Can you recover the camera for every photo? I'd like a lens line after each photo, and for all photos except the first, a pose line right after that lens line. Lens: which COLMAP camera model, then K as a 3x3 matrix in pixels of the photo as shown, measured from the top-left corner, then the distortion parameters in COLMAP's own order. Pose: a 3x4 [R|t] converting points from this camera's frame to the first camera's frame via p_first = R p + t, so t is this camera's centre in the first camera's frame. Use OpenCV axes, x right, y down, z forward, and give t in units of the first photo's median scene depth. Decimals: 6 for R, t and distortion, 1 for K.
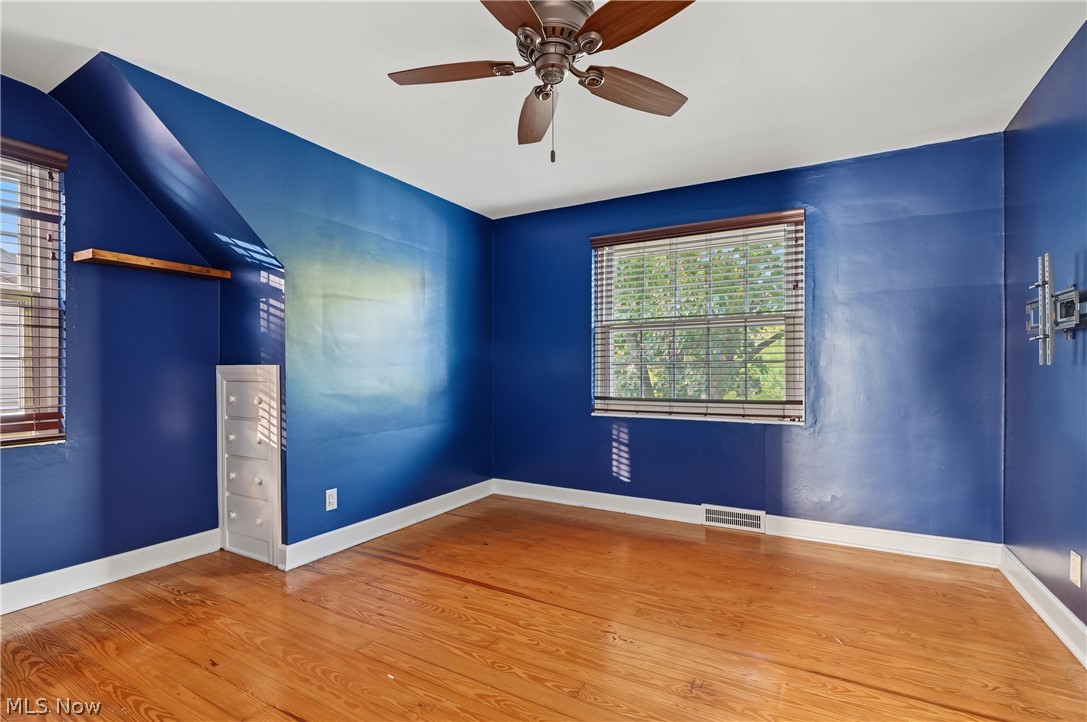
lens RADIAL K [[496.6, 0, 544.6], [0, 496.6, 365.0], [0, 0, 1]] dist [-0.012360, 0.000332]
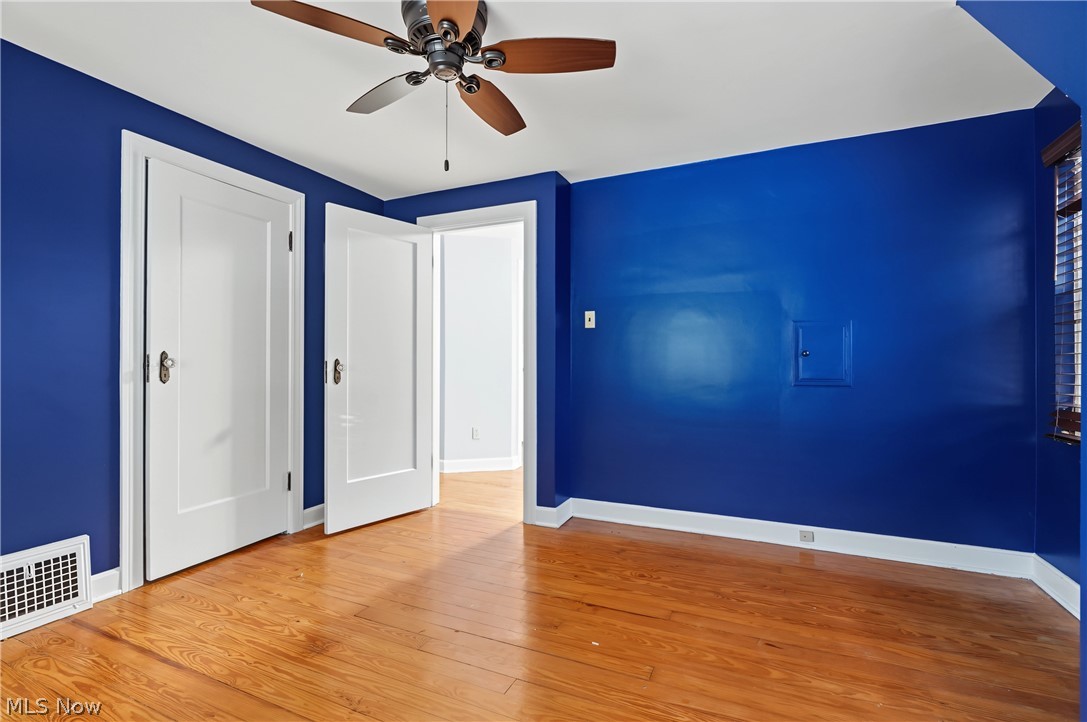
lens RADIAL K [[496.6, 0, 542.6], [0, 496.6, 362.1], [0, 0, 1]] dist [-0.012360, 0.000332]
pose [[-0.995775, 0.000260, -0.091828, -0.087599], [0.000390, 0.999999, -0.001407, 0.002995], [0.091827, -0.001436, -0.995774, 1.976341]]
